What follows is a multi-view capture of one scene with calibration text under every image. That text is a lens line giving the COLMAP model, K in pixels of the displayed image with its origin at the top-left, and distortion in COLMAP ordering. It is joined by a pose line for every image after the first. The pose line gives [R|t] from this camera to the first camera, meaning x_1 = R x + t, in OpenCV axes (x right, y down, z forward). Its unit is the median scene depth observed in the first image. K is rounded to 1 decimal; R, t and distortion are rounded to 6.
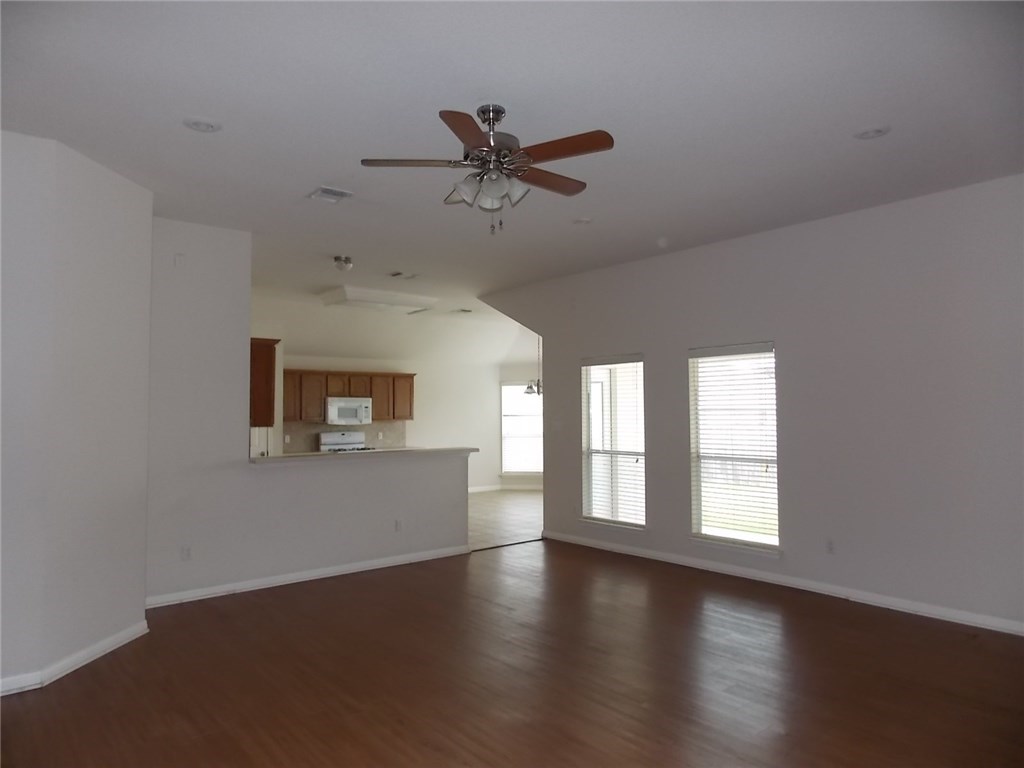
lens RADIAL K [[673.2, 0, 506.3], [0, 673.2, 382.9], [0, 0, 1]] dist [-0.002126, 0.006186]
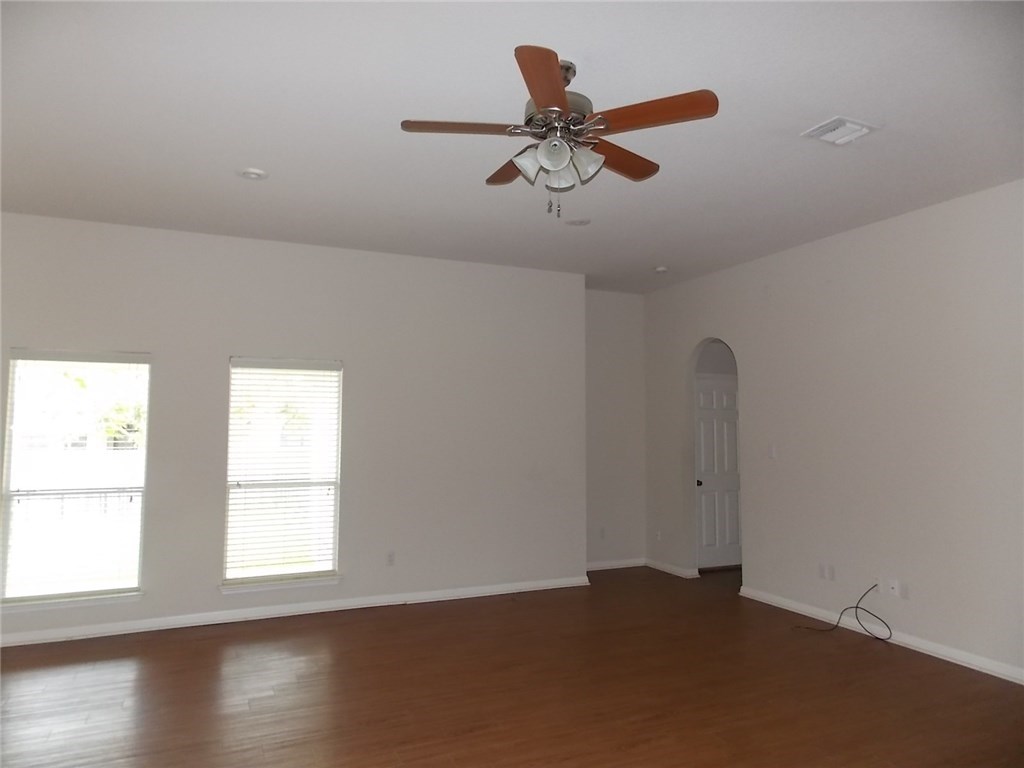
lens RADIAL K [[673.2, 0, 510.1], [0, 673.2, 385.6], [0, 0, 1]] dist [-0.002126, 0.006186]
pose [[0.280064, 0.071149, 0.957341, -0.421163], [-0.041012, 0.997226, -0.062115, 0.023214], [-0.959105, -0.021867, 0.282205, 0.433650]]
